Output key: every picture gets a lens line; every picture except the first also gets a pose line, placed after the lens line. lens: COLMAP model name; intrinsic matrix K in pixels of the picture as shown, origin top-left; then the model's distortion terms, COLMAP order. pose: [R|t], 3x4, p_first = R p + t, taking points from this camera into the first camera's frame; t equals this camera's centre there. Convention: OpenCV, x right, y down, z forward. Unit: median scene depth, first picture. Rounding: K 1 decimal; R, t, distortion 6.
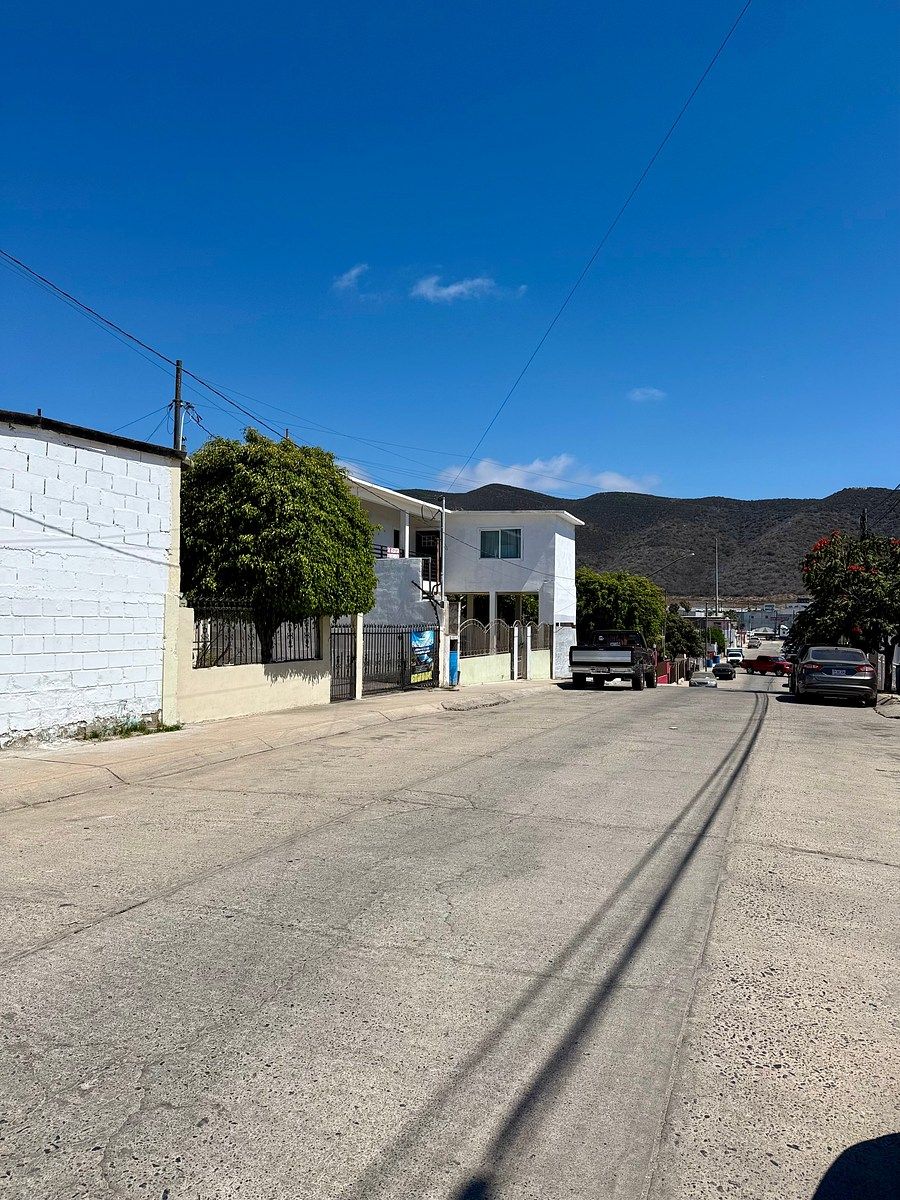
lens RADIAL K [[840.7, 0, 449.4], [0, 840.7, 605.6], [0, 0, 1]] dist [0.077120, -0.102330]
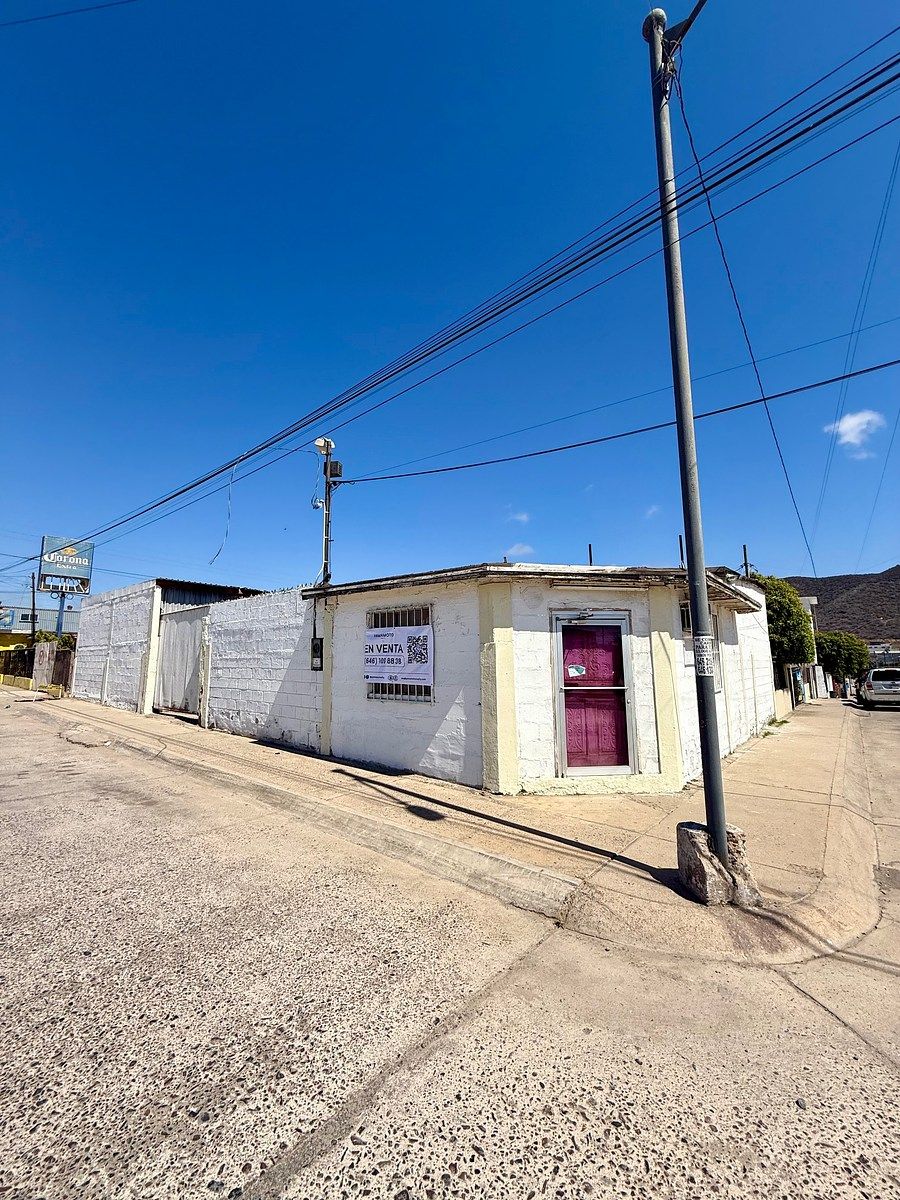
lens RADIAL K [[478.0, 0, 450.6], [0, 478.0, 595.0], [0, 0, 1]] dist [0.001267, 0.000190]
pose [[0.947718, -0.061510, -0.313124, -0.659655], [0.022401, 0.991650, -0.126998, -0.028283], [0.318321, 0.113344, 0.941183, -0.353534]]
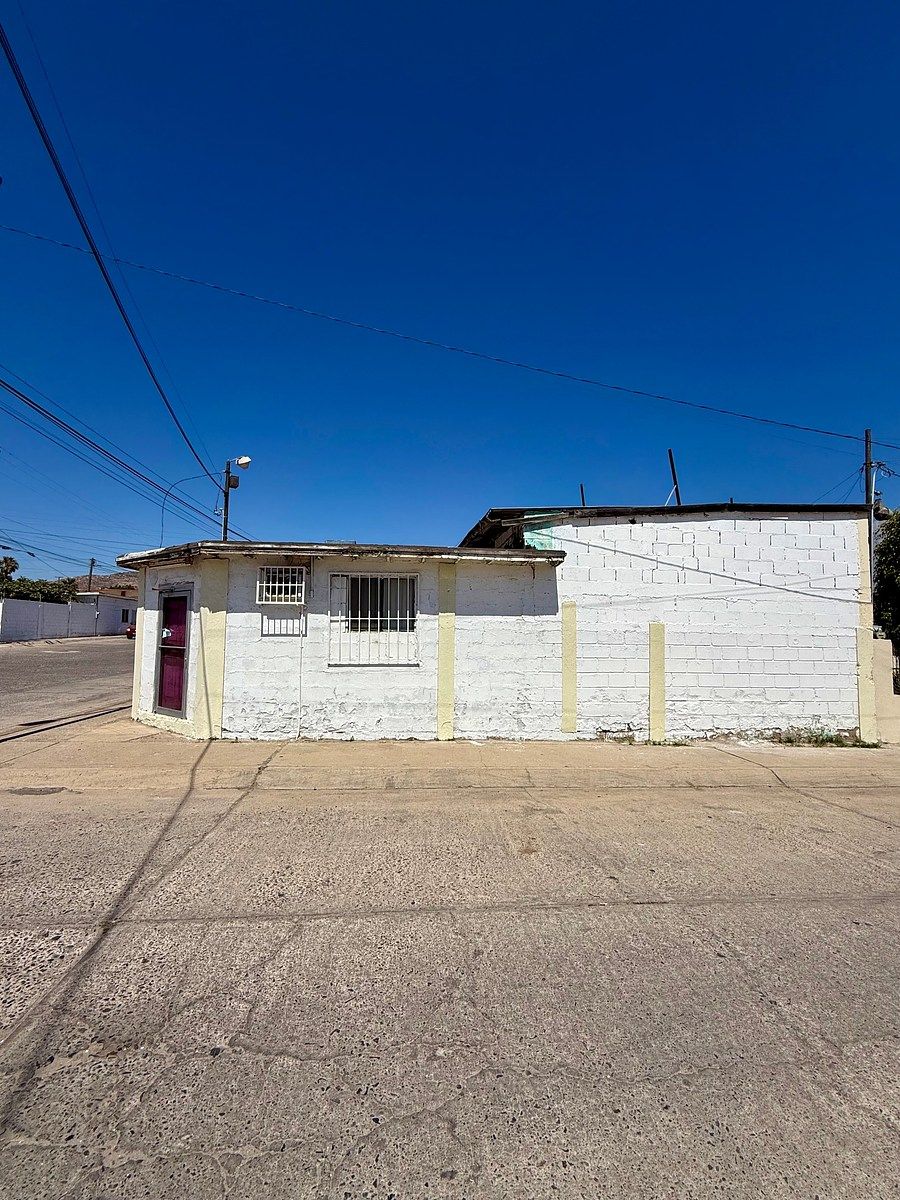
lens RADIAL K [[537.8, 0, 444.5], [0, 537.8, 597.0], [0, 0, 1]] dist [-0.000544, -0.000728]
pose [[0.454032, -0.072600, -0.888023, 0.063729], [0.006856, 0.996930, -0.077998, -0.001547], [0.890959, 0.029325, 0.453135, 0.146006]]
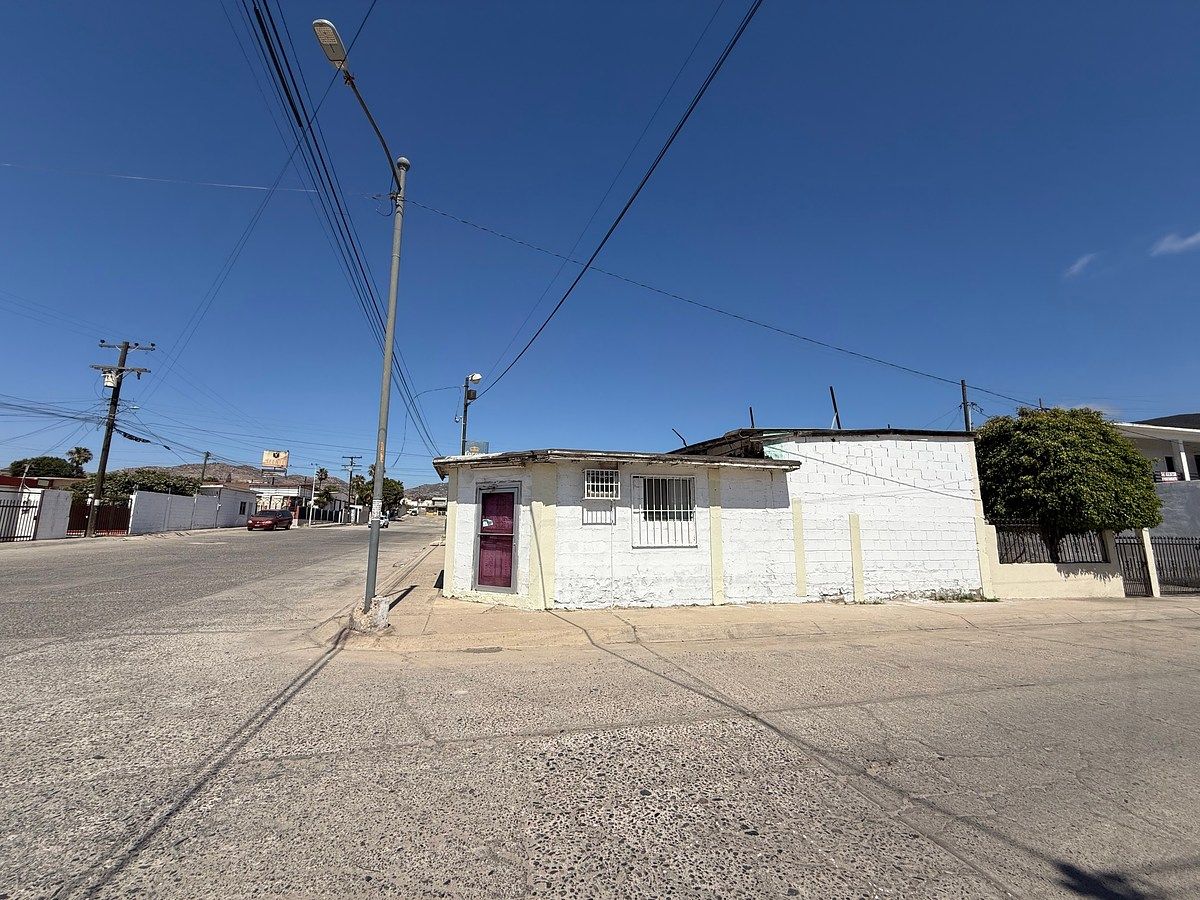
lens RADIAL K [[478.0, 0, 595.8], [0, 478.0, 450.1], [0, 0, 1]] dist [0.001267, 0.000190]
pose [[0.591172, -0.138014, -0.794649, -0.007551], [0.013191, 0.986773, -0.161569, -0.000887], [0.806437, 0.085032, 0.585174, -0.157930]]
